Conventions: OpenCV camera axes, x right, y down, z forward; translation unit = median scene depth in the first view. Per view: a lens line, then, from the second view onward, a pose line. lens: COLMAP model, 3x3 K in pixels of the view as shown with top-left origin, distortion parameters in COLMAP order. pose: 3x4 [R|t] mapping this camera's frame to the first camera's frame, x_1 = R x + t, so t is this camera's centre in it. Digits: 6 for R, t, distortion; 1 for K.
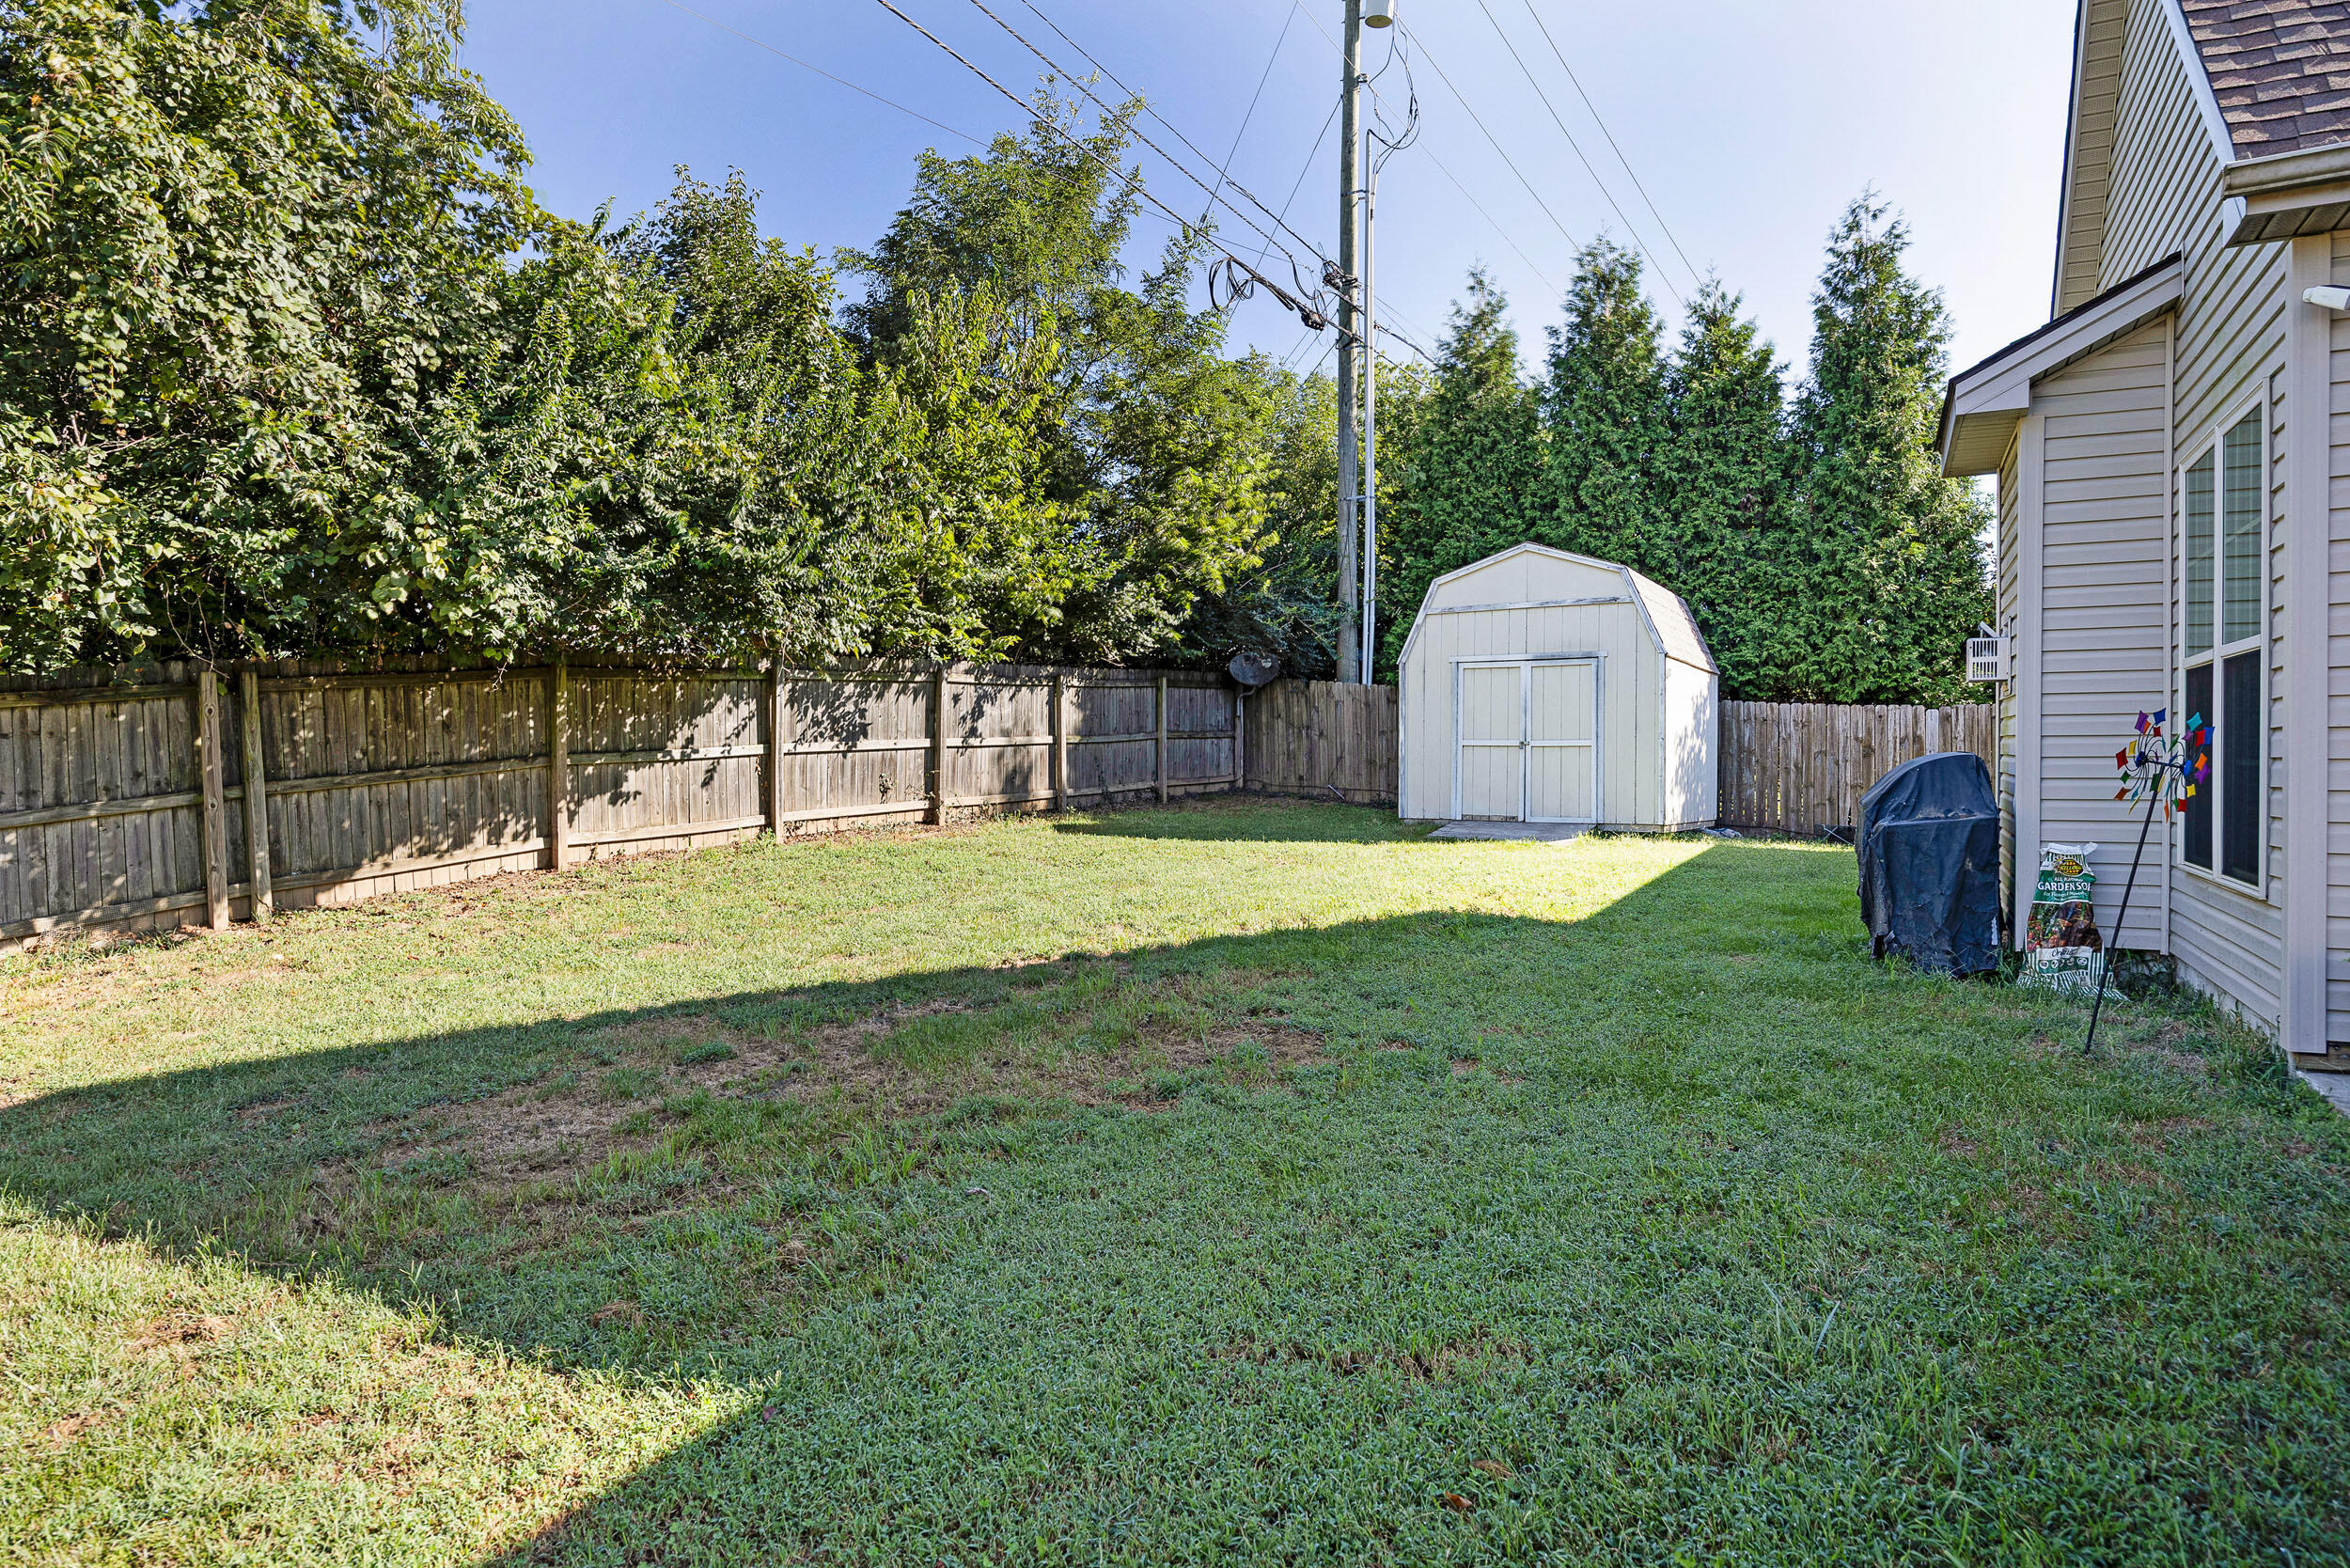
lens RADIAL K [[1421.4, 0, 1176.5], [0, 1421.4, 776.4], [0, 0, 1]] dist [0.002102, -0.000869]
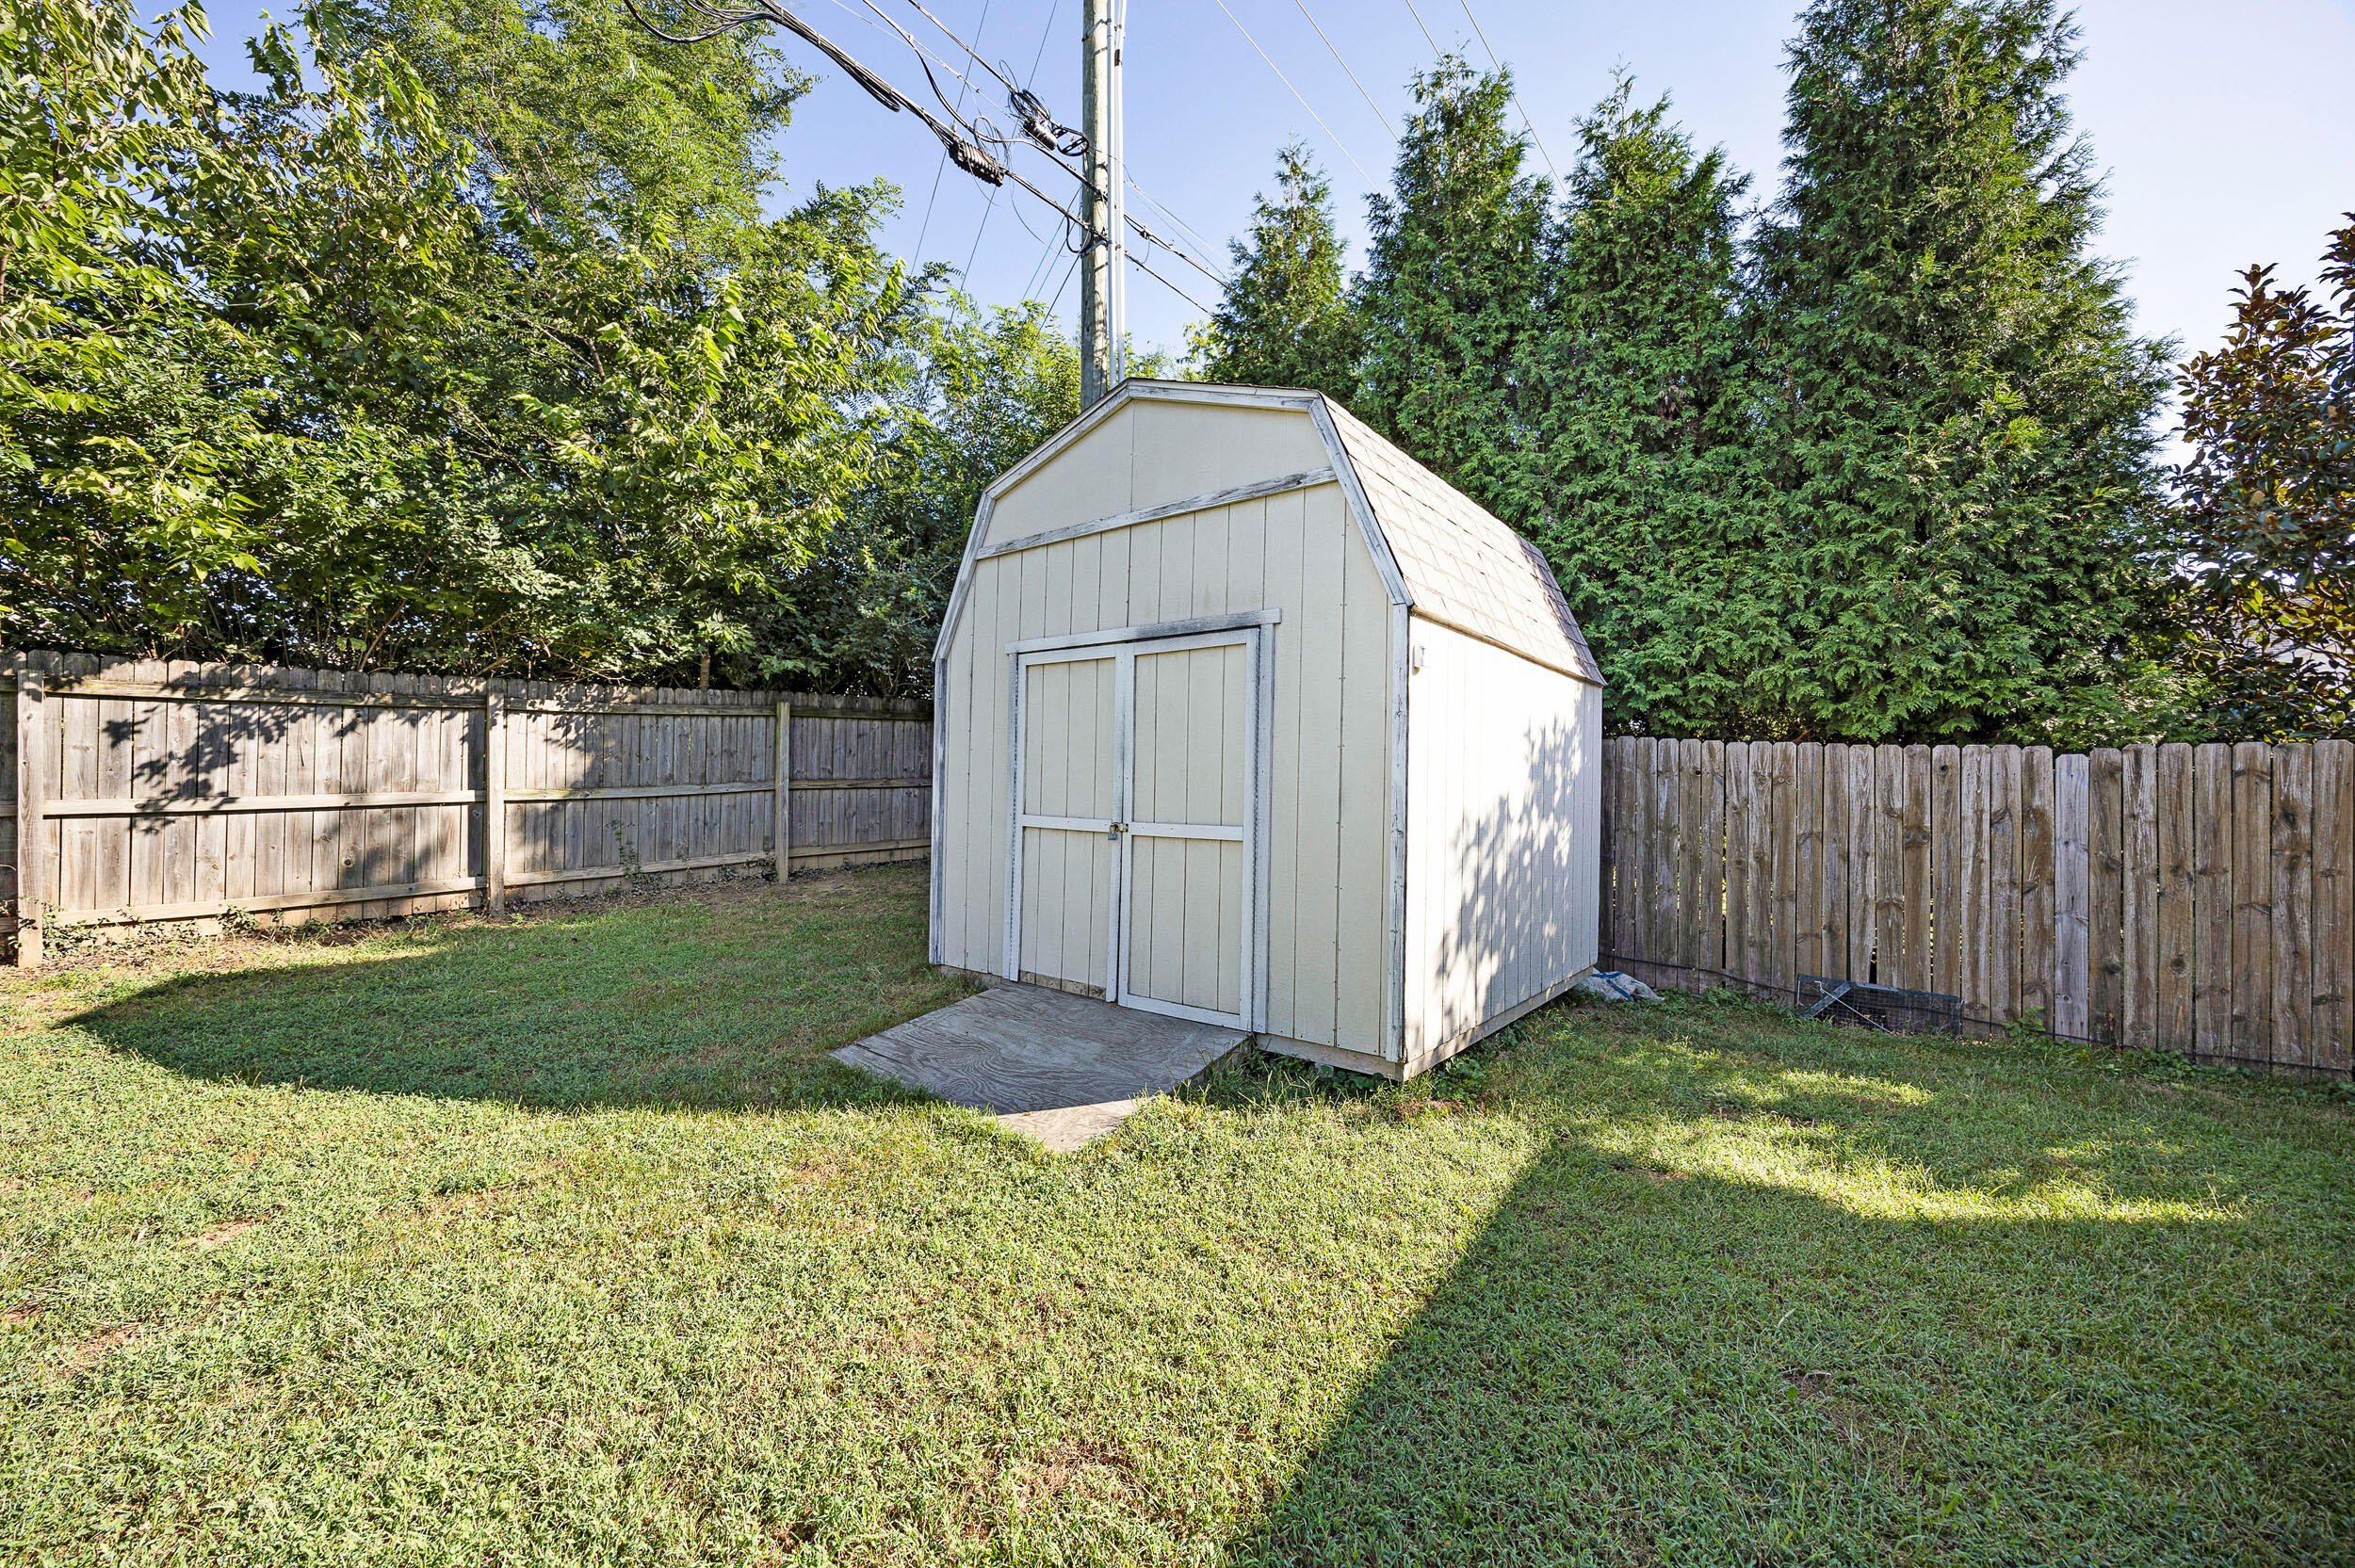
lens RADIAL K [[919.8, 0, 1172.3], [0, 919.8, 793.3], [0, 0, 1]] dist [-0.003642, 0.000213]
pose [[0.991006, 0.008666, -0.133533, 0.263412], [-0.008250, 0.999959, 0.003663, -0.031256], [0.133559, -0.002529, 0.991038, 0.628599]]
